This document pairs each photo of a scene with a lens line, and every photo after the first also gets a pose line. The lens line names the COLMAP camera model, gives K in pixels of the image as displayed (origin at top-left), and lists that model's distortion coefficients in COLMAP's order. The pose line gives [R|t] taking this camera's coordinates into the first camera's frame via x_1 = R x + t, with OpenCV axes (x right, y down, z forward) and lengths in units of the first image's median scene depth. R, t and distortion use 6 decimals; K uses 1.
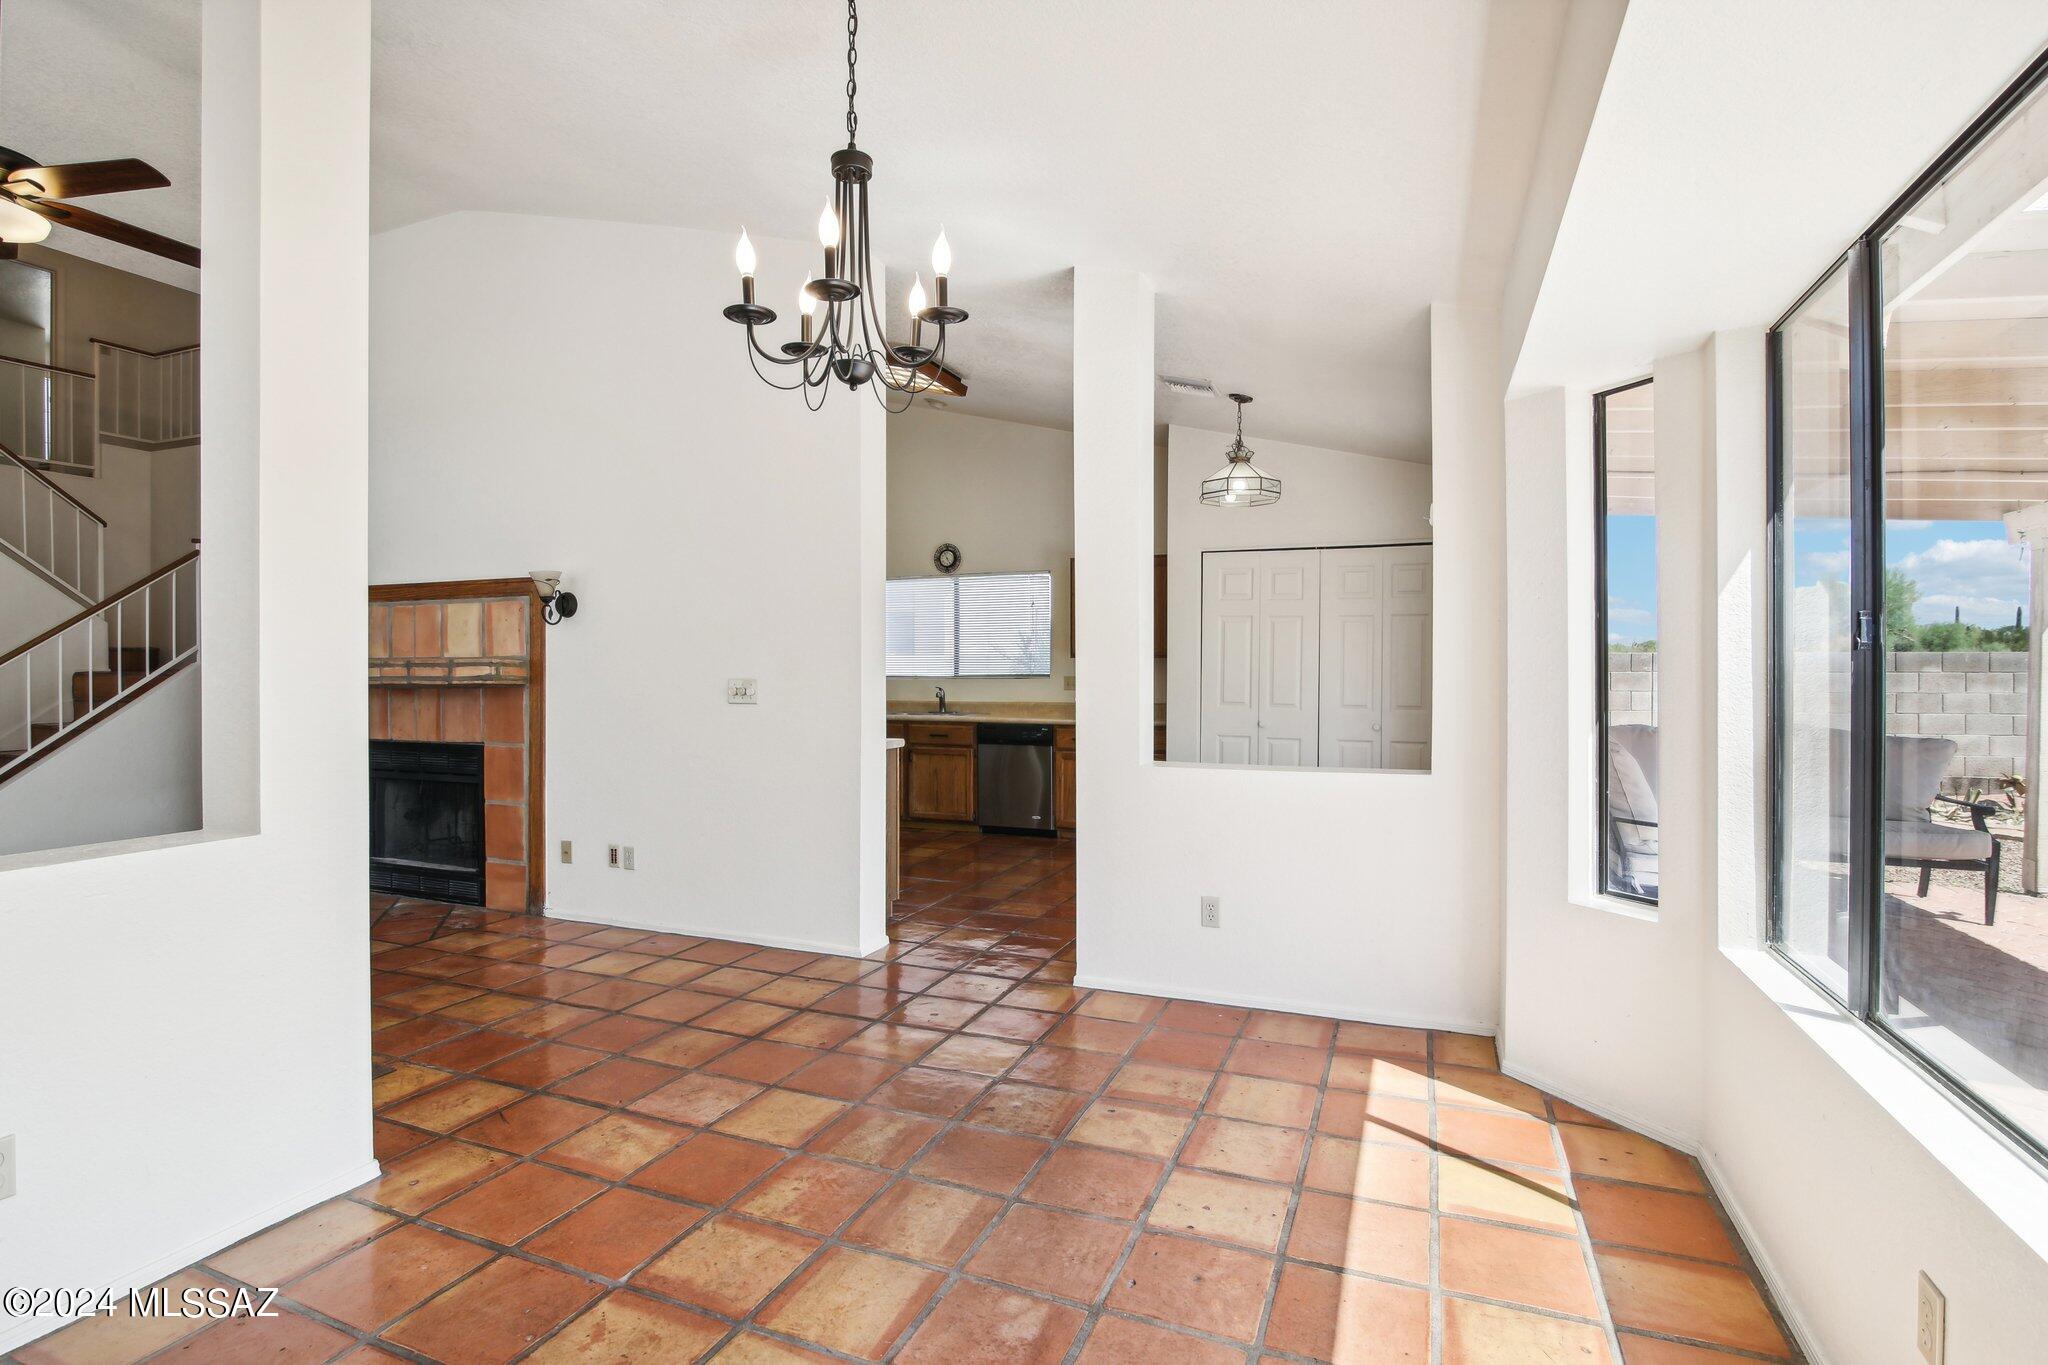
lens RADIAL K [[968.4, 0, 1038.6], [0, 968.4, 680.2], [0, 0, 1]] dist [-0.012947, 0.003160]
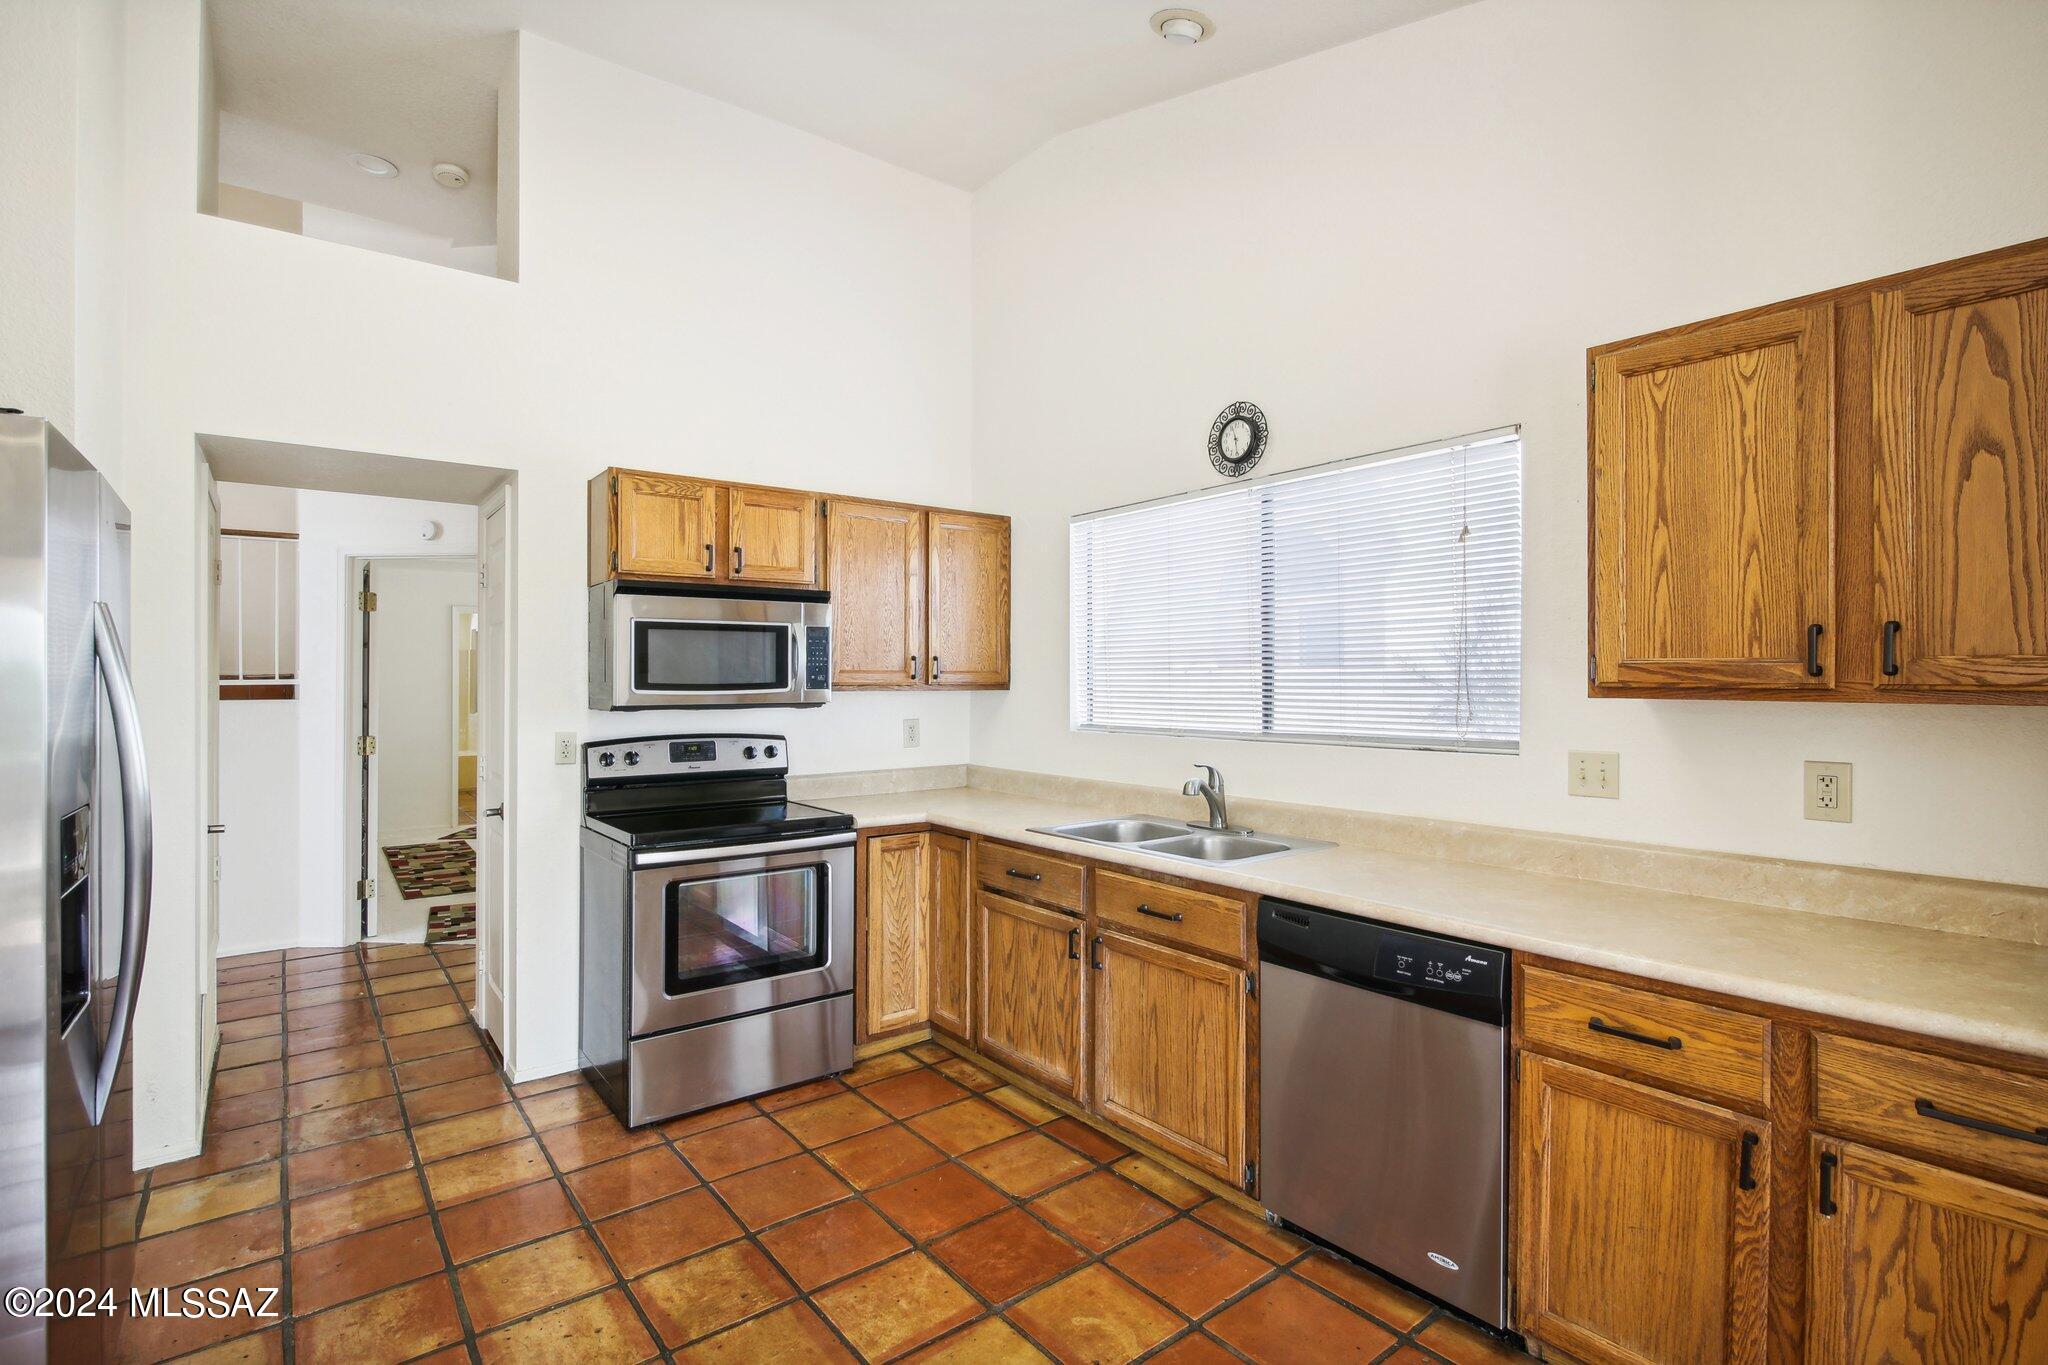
lens RADIAL K [[968.4, 0, 1034.6], [0, 968.4, 685.0], [0, 0, 1]] dist [-0.012947, 0.003160]
pose [[0.872864, -0.000203, -0.487964, 0.068001], [-0.001000, 0.999997, -0.002205, -0.059363], [0.487963, 0.002412, 0.872861, 1.531876]]
